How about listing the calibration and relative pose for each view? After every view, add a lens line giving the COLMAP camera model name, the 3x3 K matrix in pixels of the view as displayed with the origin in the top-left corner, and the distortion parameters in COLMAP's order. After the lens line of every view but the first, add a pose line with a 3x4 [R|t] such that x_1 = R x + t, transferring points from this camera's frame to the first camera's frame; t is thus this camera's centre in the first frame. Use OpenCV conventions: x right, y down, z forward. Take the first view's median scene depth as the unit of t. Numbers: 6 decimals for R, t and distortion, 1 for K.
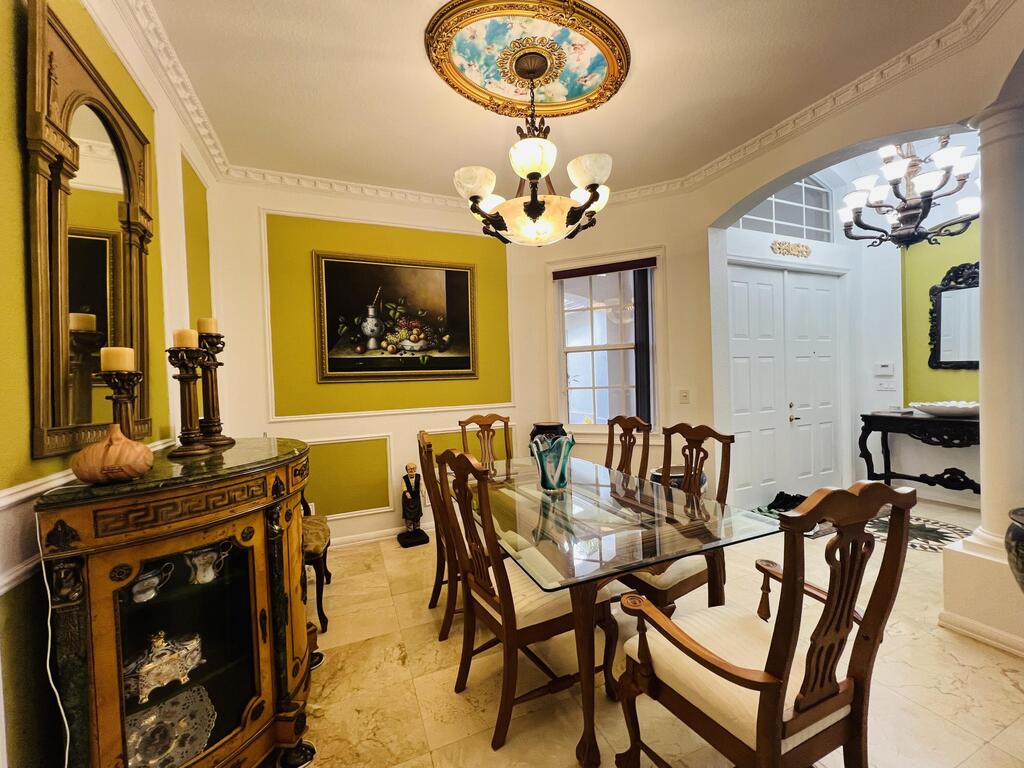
lens RADIAL K [[414.2, 0, 510.0], [0, 414.2, 383.5], [0, 0, 1]] dist [-0.001390, -0.000176]
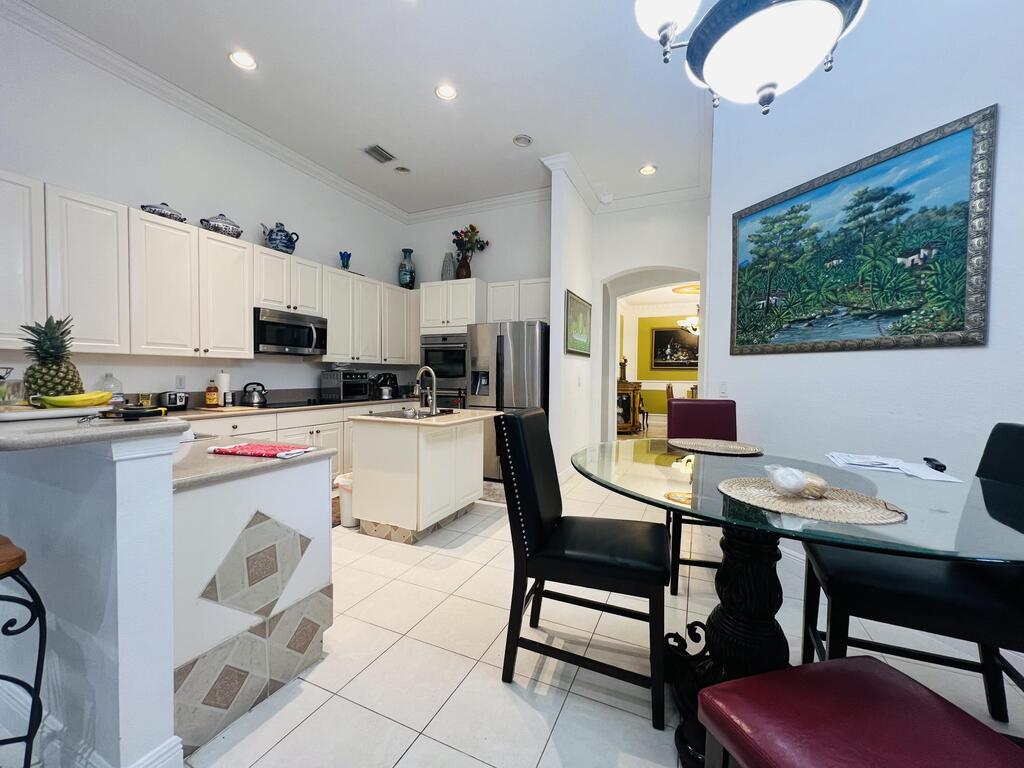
lens RADIAL K [[414.2, 0, 510.0], [0, 414.2, 383.5], [0, 0, 1]] dist [-0.001390, -0.000176]
pose [[0.669836, 0.063667, -0.739774, 1.109682], [-0.044235, 0.997969, 0.045834, 0.003776], [0.741190, 0.002022, 0.671292, -1.825491]]
